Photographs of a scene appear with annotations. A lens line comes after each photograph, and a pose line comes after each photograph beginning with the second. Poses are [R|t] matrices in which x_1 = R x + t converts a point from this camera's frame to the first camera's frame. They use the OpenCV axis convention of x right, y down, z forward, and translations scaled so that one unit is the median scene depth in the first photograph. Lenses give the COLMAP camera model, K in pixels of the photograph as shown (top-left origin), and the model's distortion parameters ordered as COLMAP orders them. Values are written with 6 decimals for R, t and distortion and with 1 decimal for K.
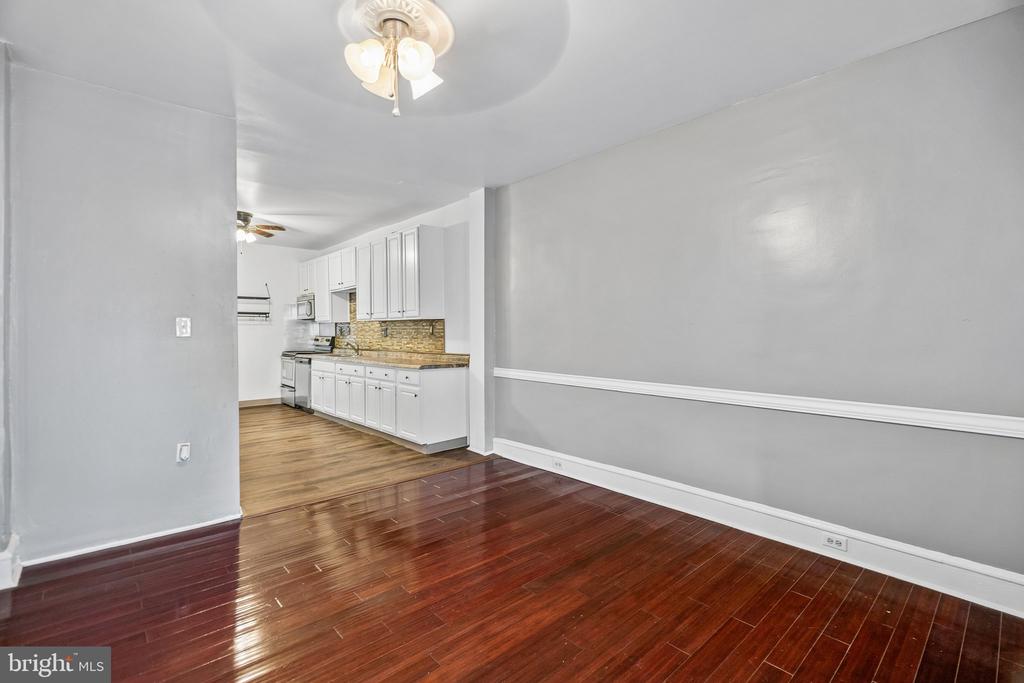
lens RADIAL K [[468.5, 0, 499.0], [0, 468.5, 328.1], [0, 0, 1]] dist [-0.010236, 0.001491]
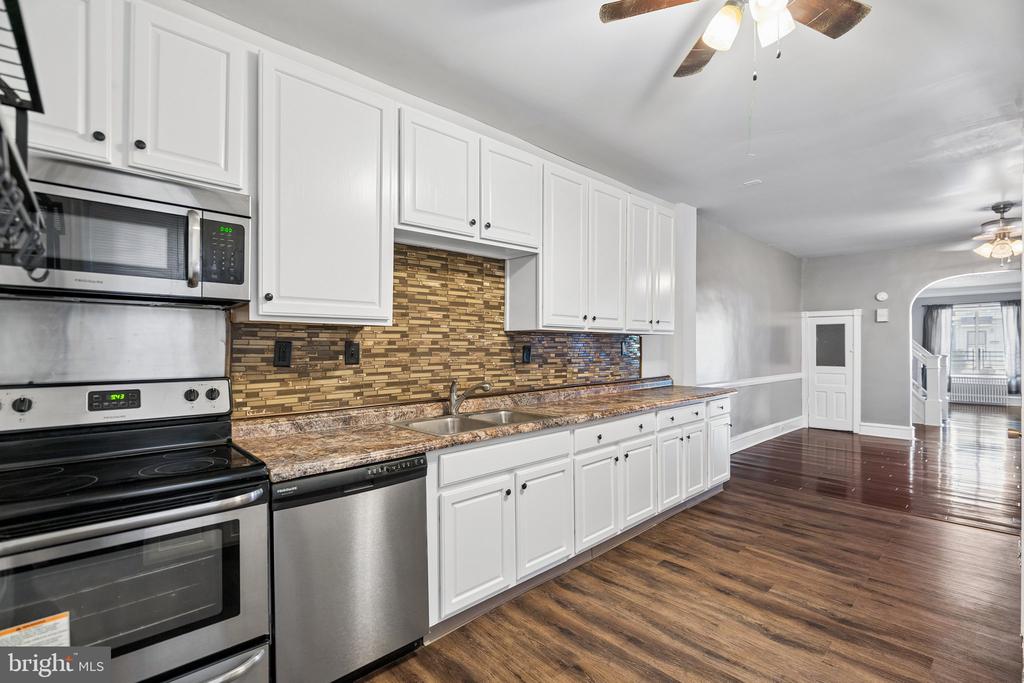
lens RADIAL K [[468.5, 0, 484.8], [0, 468.5, 347.5], [0, 0, 1]] dist [-0.010236, 0.001491]
pose [[-0.005732, 0.002514, 0.999980, -0.809559], [-0.002871, 0.999993, -0.002530, 0.003425], [-0.999979, -0.002886, -0.005724, 1.139282]]
